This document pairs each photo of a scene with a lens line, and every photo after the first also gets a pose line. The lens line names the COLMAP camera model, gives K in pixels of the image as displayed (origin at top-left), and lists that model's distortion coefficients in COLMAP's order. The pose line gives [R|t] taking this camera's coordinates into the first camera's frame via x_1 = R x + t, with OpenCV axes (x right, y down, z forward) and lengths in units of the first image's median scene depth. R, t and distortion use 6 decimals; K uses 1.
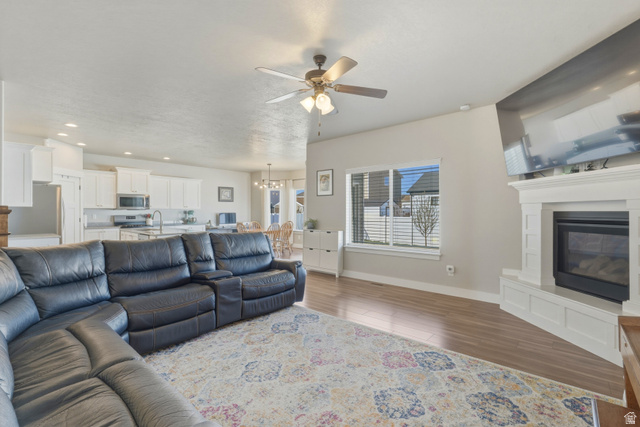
lens RADIAL K [[289.5, 0, 322.3], [0, 289.5, 213.2], [0, 0, 1]] dist [-0.004847, 0.003017]
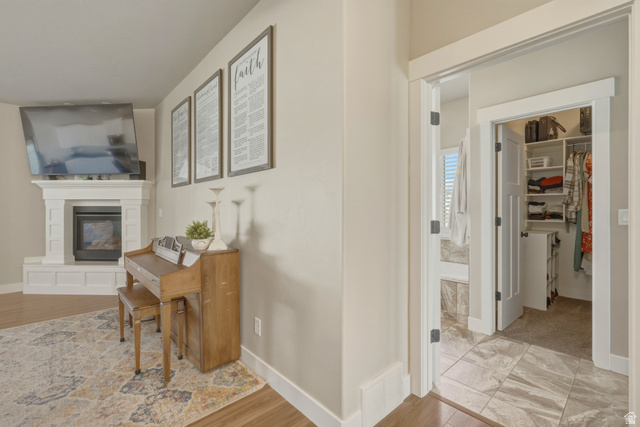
lens RADIAL K [[289.5, 0, 317.5], [0, 289.5, 209.9], [0, 0, 1]] dist [-0.004847, 0.003017]
pose [[0.123332, 0.002182, 0.992363, -0.435850], [0.003416, 0.999991, -0.002623, 0.020606], [-0.992360, 0.003714, 0.123323, -0.322855]]
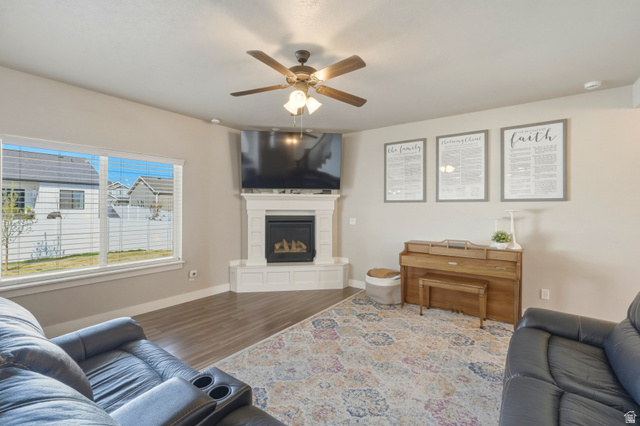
lens RADIAL K [[289.5, 0, 319.8], [0, 289.5, 209.1], [0, 0, 1]] dist [-0.004847, 0.003017]
pose [[-0.085210, 0.001730, 0.996362, -0.856898], [-0.001166, 0.999998, -0.001836, -0.042034], [-0.996362, -0.001319, -0.085208, 0.953469]]
